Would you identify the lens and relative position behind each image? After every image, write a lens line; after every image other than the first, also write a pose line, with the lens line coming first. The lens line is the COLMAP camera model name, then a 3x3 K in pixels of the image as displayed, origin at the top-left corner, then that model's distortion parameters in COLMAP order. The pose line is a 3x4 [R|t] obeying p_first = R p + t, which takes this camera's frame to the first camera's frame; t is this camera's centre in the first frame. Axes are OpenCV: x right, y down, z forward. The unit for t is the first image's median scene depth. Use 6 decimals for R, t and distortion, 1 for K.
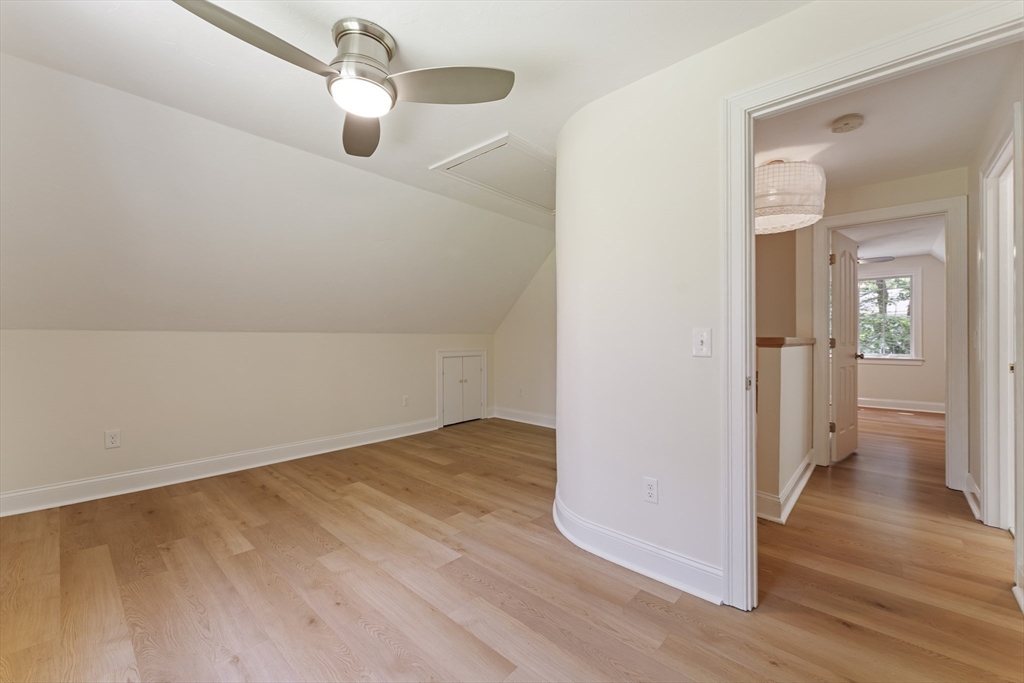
lens RADIAL K [[415.0, 0, 512.3], [0, 415.0, 339.8], [0, 0, 1]] dist [-0.000209, -0.000176]
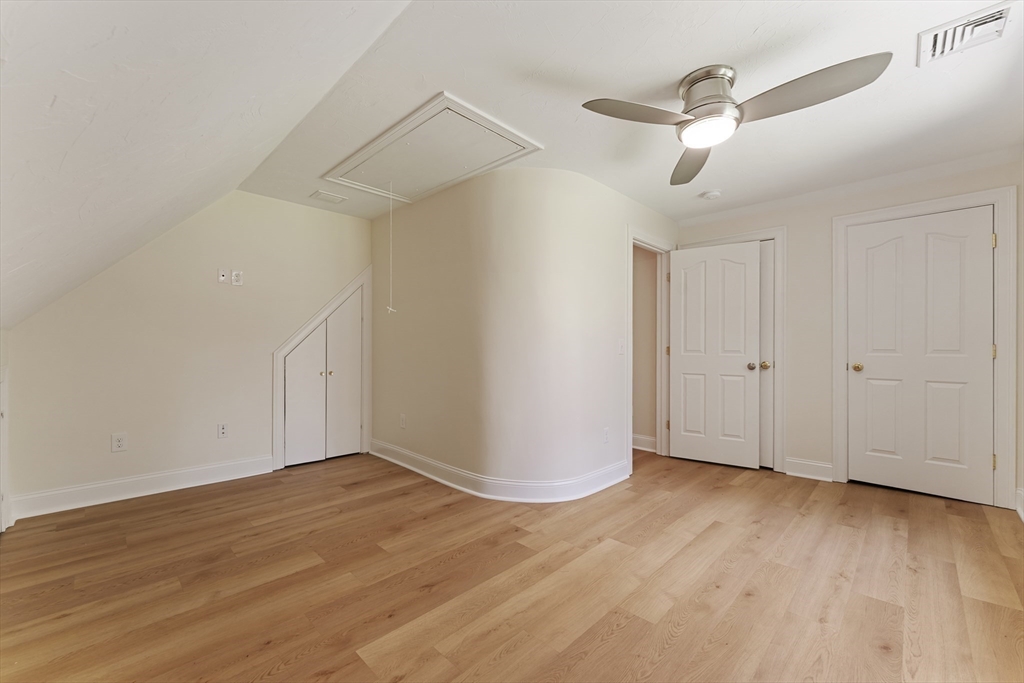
lens RADIAL K [[415.0, 0, 514.1], [0, 415.0, 344.3], [0, 0, 1]] dist [-0.000209, -0.000176]
pose [[0.031429, 0.004306, 0.999497, -0.786565], [0.000298, 0.999991, -0.004317, 0.004140], [-0.999506, 0.000433, 0.031428, 0.773960]]
